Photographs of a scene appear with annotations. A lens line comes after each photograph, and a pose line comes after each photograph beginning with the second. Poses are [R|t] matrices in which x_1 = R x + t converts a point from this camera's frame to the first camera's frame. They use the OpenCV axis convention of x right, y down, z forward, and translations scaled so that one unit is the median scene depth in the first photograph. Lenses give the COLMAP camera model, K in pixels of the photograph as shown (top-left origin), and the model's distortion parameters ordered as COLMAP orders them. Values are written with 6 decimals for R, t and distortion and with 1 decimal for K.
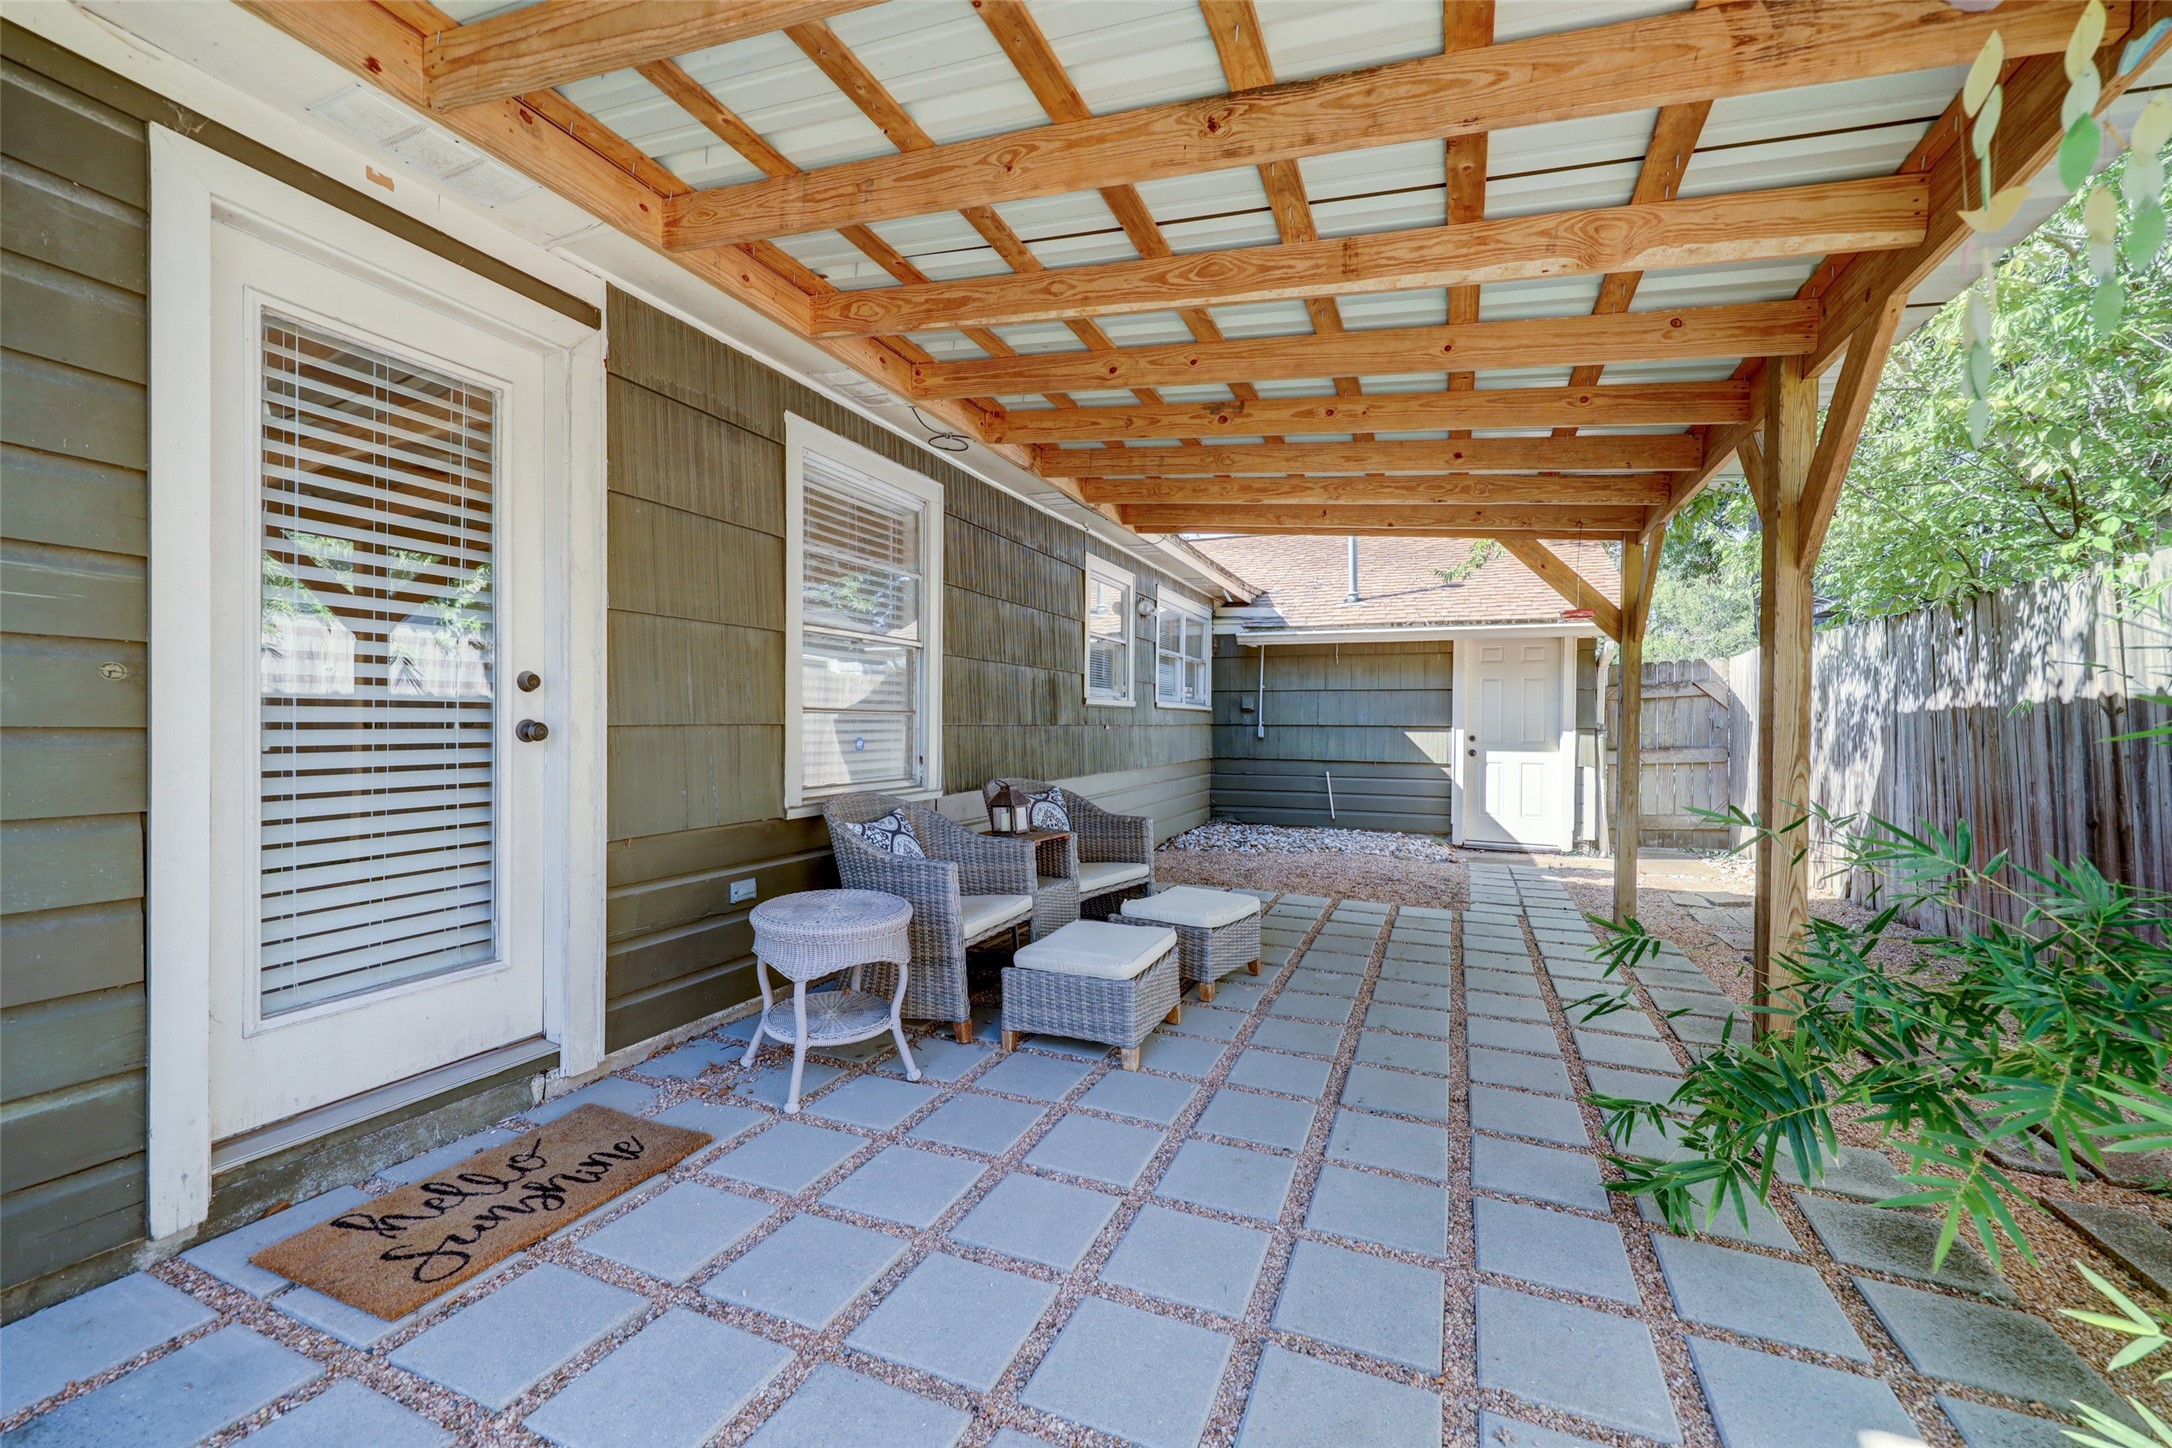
lens RADIAL K [[870.7, 0, 1086.0], [0, 870.7, 724.0], [0, 0, 1]] dist [0.061039, -0.000093]
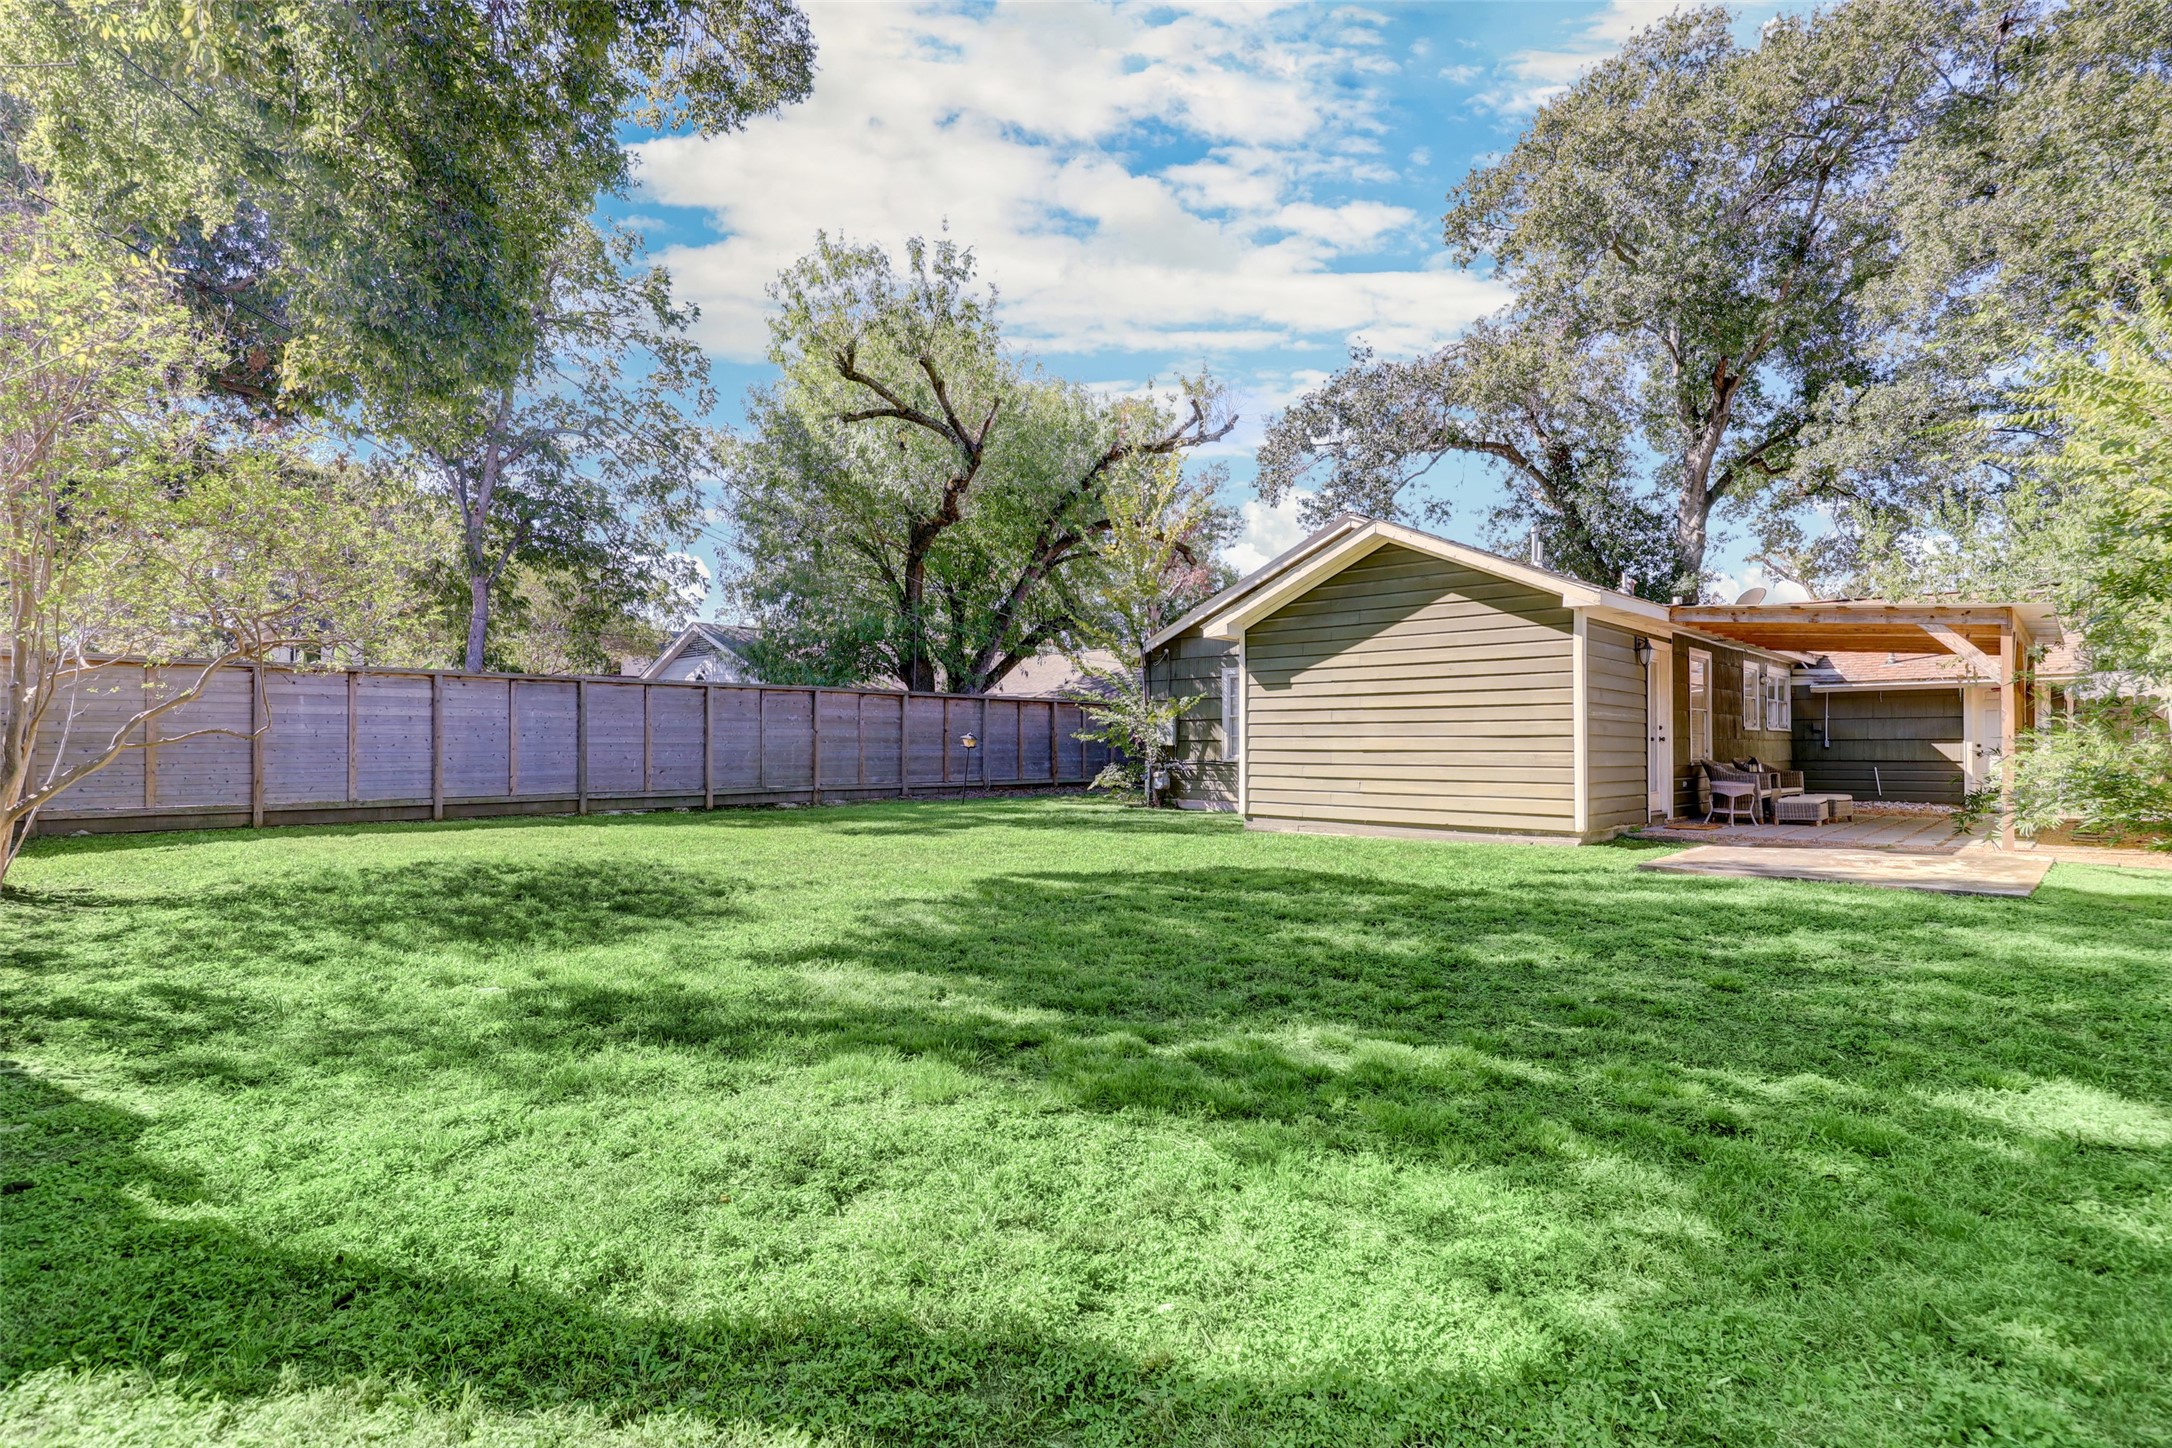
lens RADIAL K [[1036.6, 0, 1086.0], [0, 1036.6, 724.0], [0, 0, 1]] dist [0.000760, 0.000102]
pose [[0.933715, -0.009346, -0.357896, -0.434597], [0.002336, 0.999797, -0.020015, 0.008452], [0.358010, 0.017852, 0.933547, -1.430079]]
